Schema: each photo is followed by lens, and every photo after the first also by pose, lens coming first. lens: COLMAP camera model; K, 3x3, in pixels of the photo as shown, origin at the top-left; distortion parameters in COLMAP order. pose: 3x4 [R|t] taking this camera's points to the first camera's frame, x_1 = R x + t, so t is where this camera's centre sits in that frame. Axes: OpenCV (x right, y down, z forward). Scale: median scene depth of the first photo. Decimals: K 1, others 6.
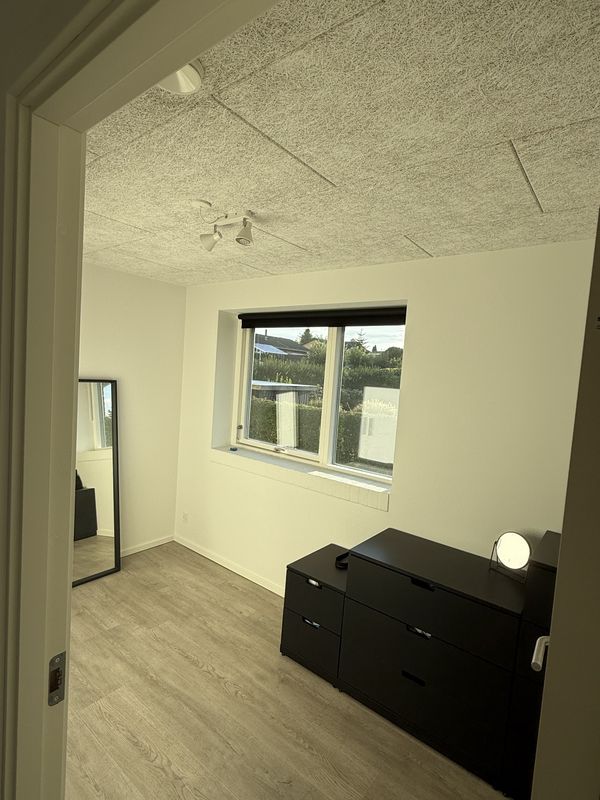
lens RADIAL K [[414.8, 0, 300.6], [0, 414.8, 402.1], [0, 0, 1]] dist [0.002391, 0.000754]
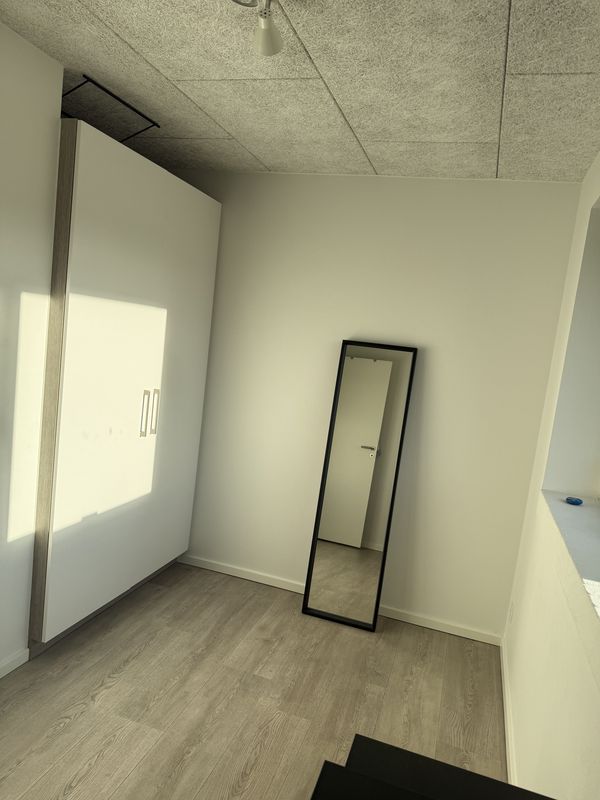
lens RADIAL K [[569.3, 0, 295.6], [0, 569.3, 402.9], [0, 0, 1]] dist [0.064975, -0.061177]
pose [[0.351428, 0.075658, -0.933153, 0.403719], [-0.156388, 0.987469, 0.021166, 0.051142], [0.923061, 0.138496, 0.358856, 0.583357]]
